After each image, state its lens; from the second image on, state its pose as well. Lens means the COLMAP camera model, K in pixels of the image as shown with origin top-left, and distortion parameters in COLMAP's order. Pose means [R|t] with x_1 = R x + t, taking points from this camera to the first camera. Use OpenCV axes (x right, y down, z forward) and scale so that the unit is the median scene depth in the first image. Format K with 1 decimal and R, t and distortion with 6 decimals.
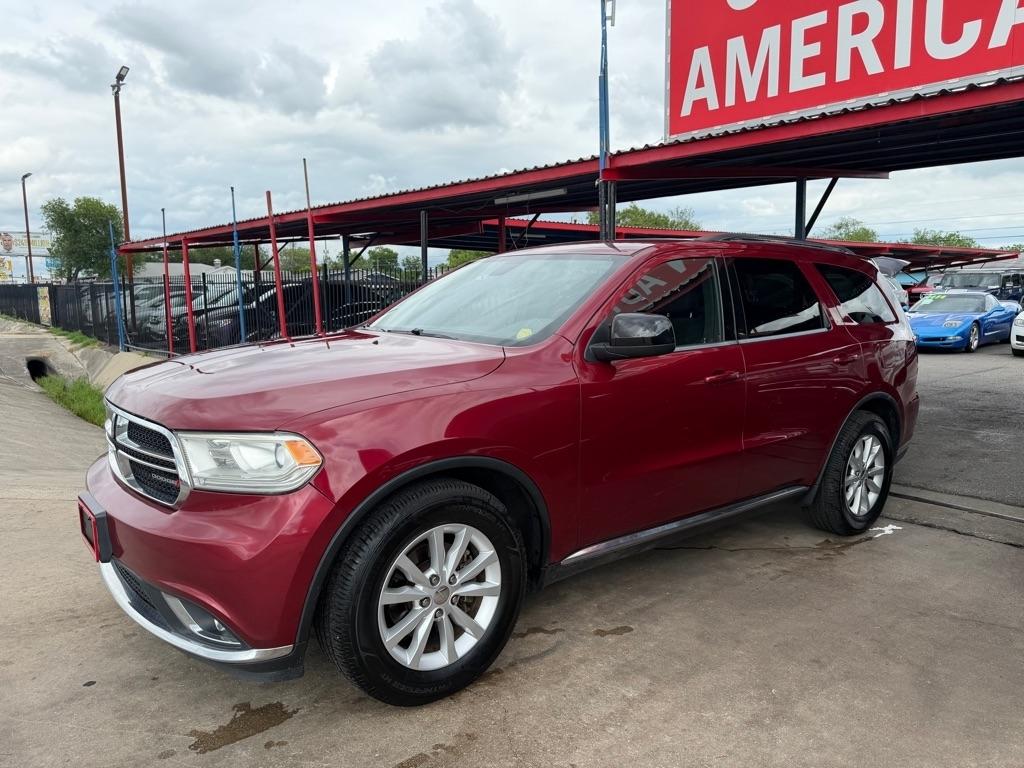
lens RADIAL K [[727.3, 0, 522.6], [0, 727.3, 380.8], [0, 0, 1]] dist [0.014558, -0.021223]
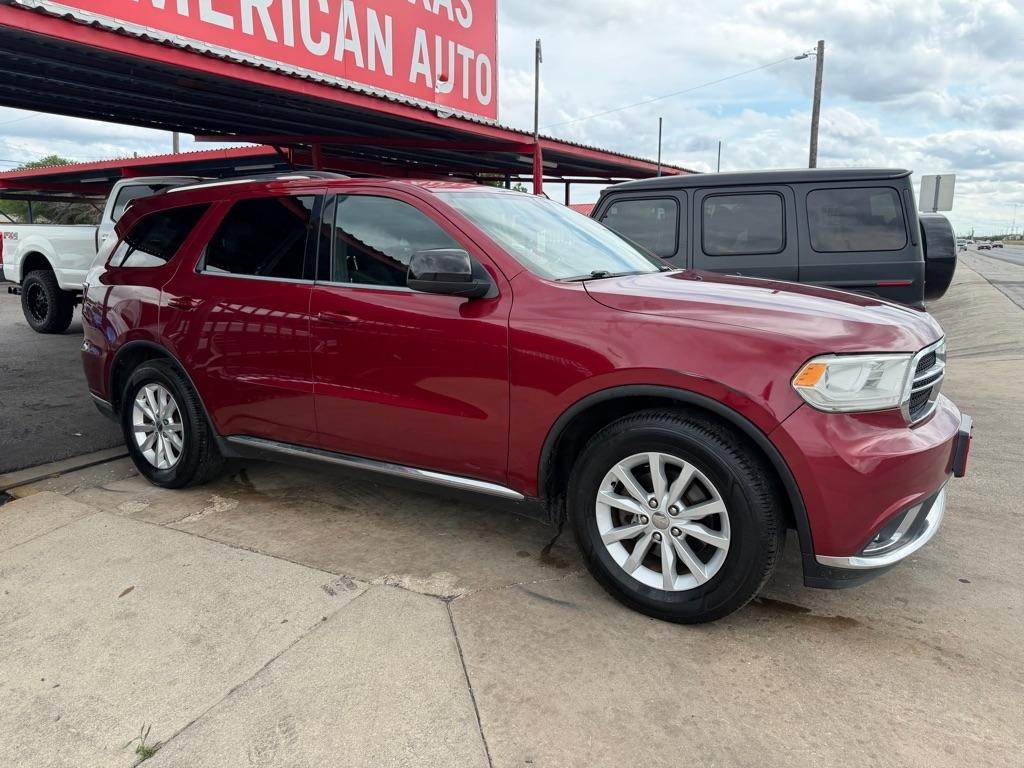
lens RADIAL K [[727.3, 0, 513.8], [0, 727.3, 369.9], [0, 0, 1]] dist [0.014558, -0.021223]
pose [[-0.299568, -0.159269, 0.940687, -0.780977], [0.116975, 0.972398, 0.201889, -0.116735], [-0.946877, 0.170516, -0.272669, 1.071508]]
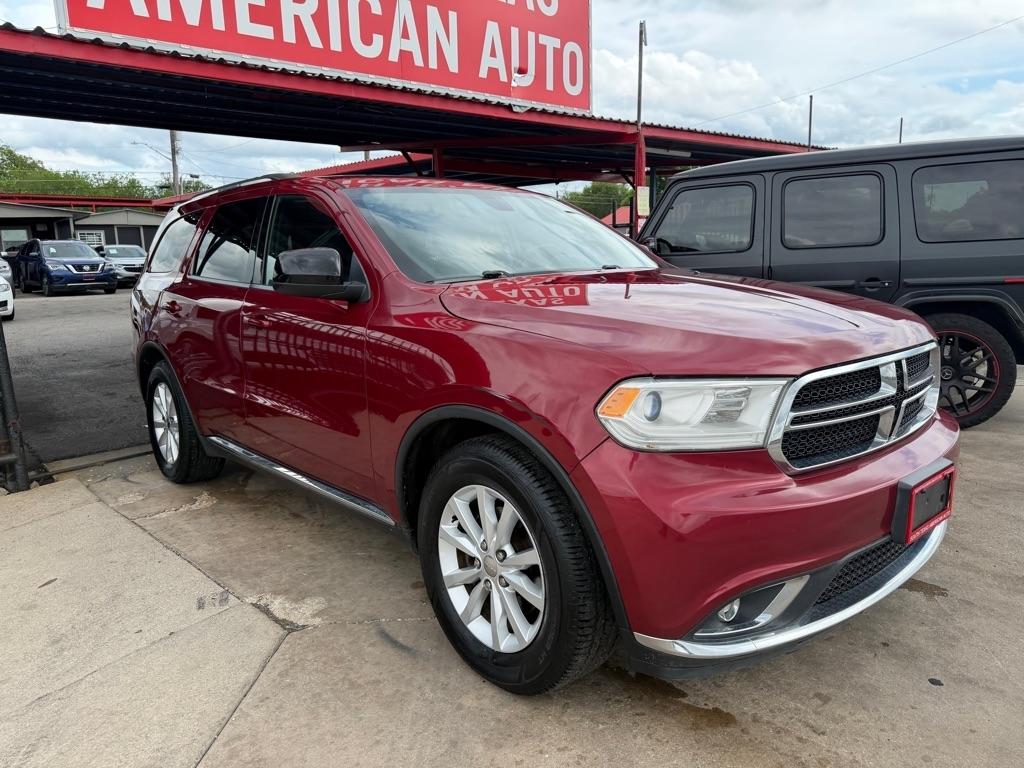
lens RADIAL K [[727.3, 0, 516.0], [0, 727.3, 372.7], [0, 0, 1]] dist [0.014558, -0.021223]
pose [[-0.035360, -0.167954, 0.985160, -0.752466], [0.144900, 0.974499, 0.171337, -0.079579], [-0.988814, 0.148808, -0.010122, 0.803869]]
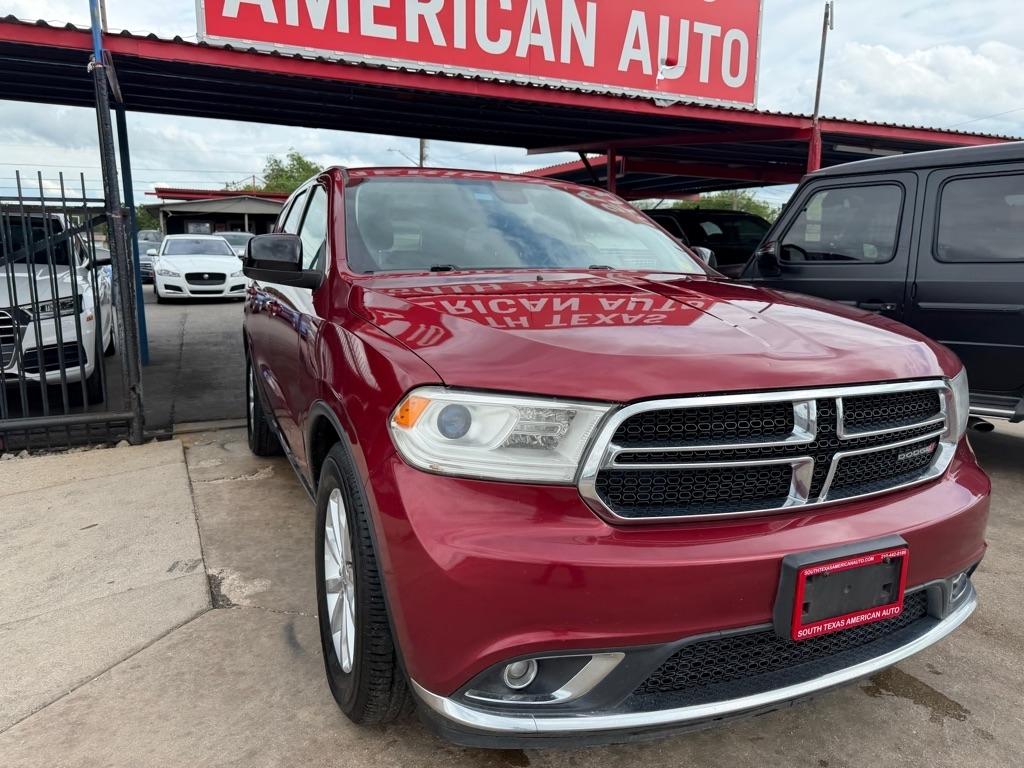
lens RADIAL K [[727.3, 0, 514.5], [0, 727.3, 380.0], [0, 0, 1]] dist [0.014558, -0.021223]
pose [[0.277258, -0.158878, 0.947568, -0.678741], [0.103068, 0.985460, 0.135074, -0.045107], [-0.955251, 0.060213, 0.289602, 0.603352]]
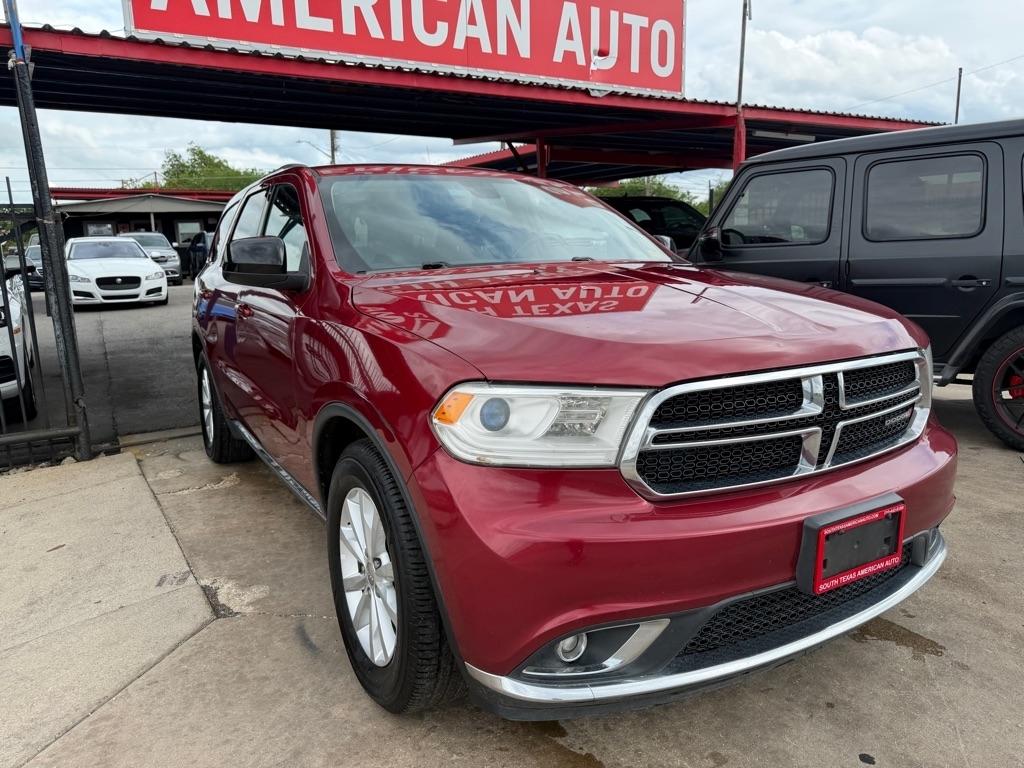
lens RADIAL K [[727.3, 0, 518.6], [0, 727.3, 384.5], [0, 0, 1]] dist [0.014558, -0.021223]
pose [[0.163257, -0.189634, 0.968187, -0.705499], [0.139593, 0.975920, 0.167610, -0.054858], [-0.976658, 0.107789, 0.185797, 0.650622]]
